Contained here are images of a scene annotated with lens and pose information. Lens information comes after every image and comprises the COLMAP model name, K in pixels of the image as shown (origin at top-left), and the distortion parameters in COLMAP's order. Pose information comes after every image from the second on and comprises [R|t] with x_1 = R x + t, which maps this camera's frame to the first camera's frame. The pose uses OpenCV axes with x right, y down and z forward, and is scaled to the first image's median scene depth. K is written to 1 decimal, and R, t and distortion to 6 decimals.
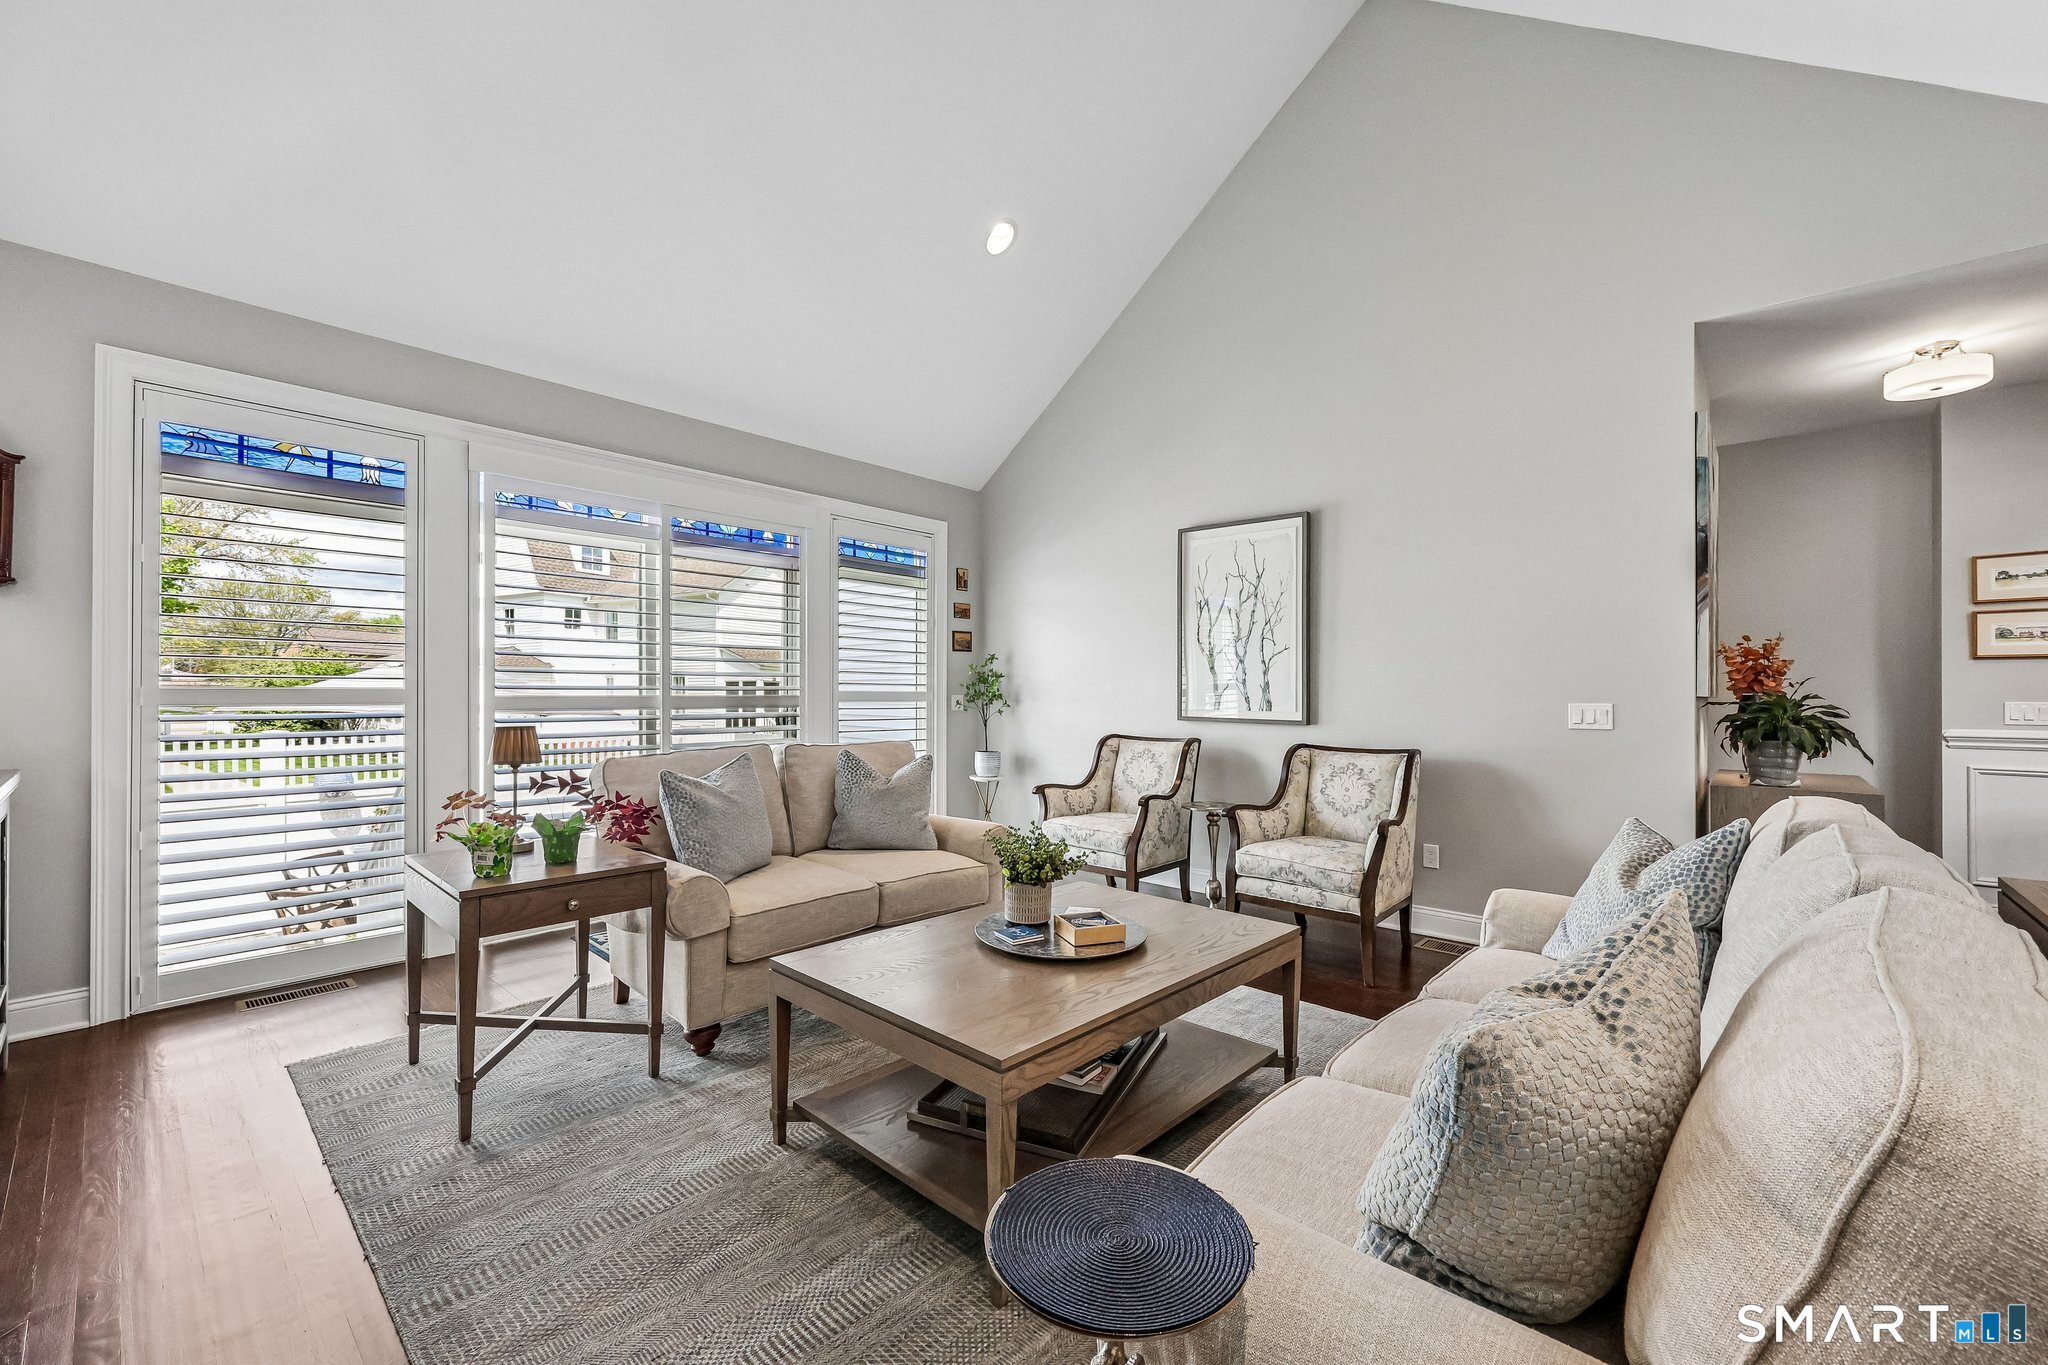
lens RADIAL K [[829.7, 0, 1027.2], [0, 829.7, 692.0], [0, 0, 1]] dist [-0.002396, -0.000028]
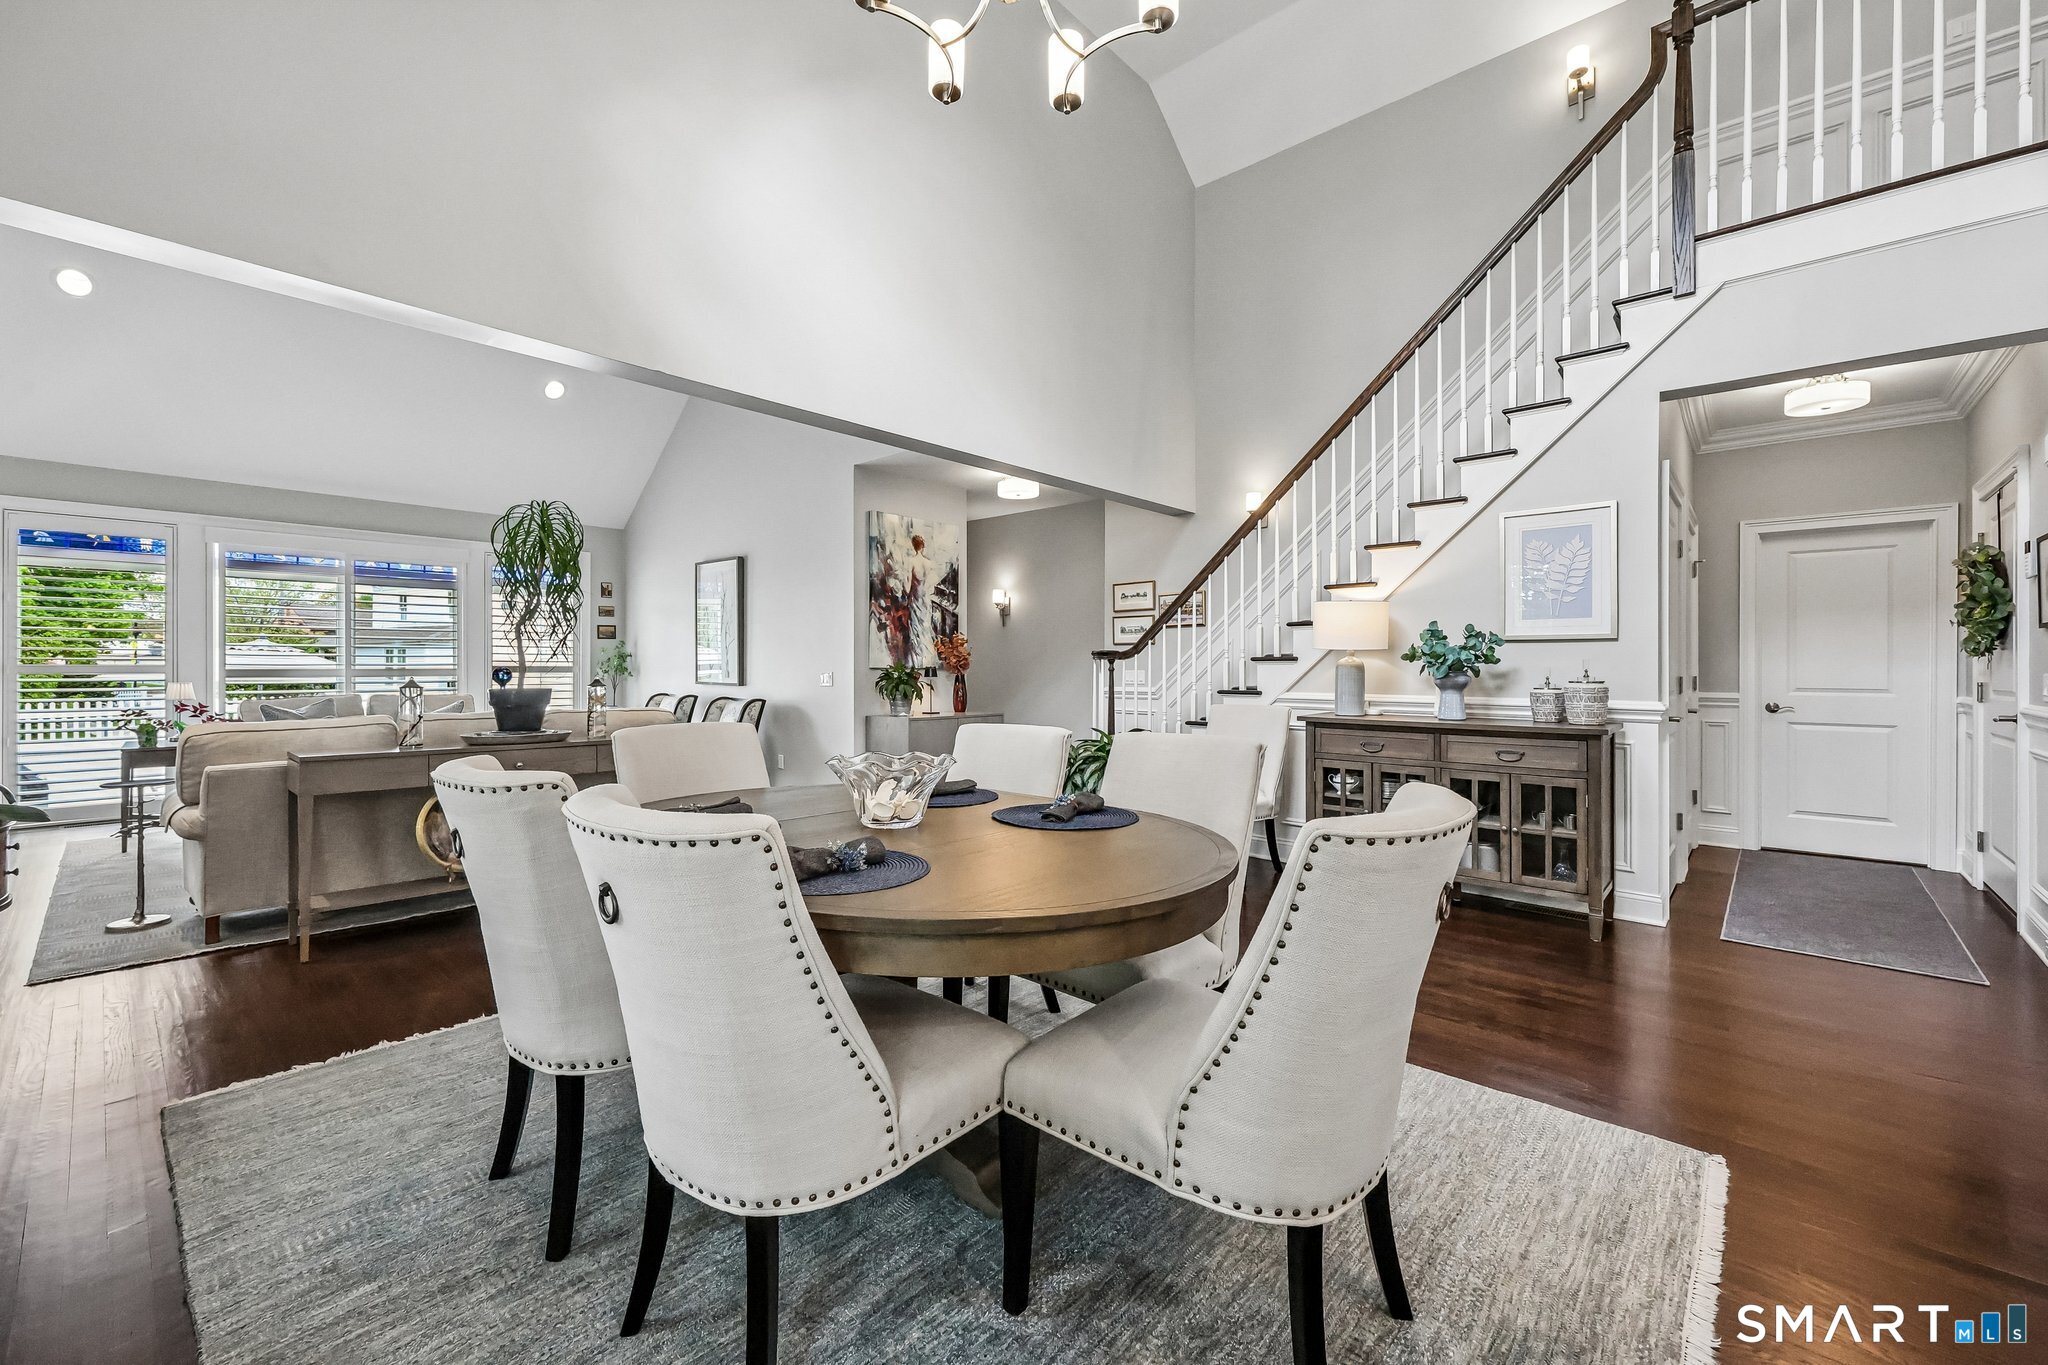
lens RADIAL K [[829.7, 0, 1019.7], [0, 829.7, 670.4], [0, 0, 1]] dist [-0.002396, -0.000028]
pose [[0.999873, -0.000213, -0.015911, 0.788053], [0.000273, 0.999993, 0.003783, 0.002780], [0.015910, -0.003787, 0.999866, -0.540322]]
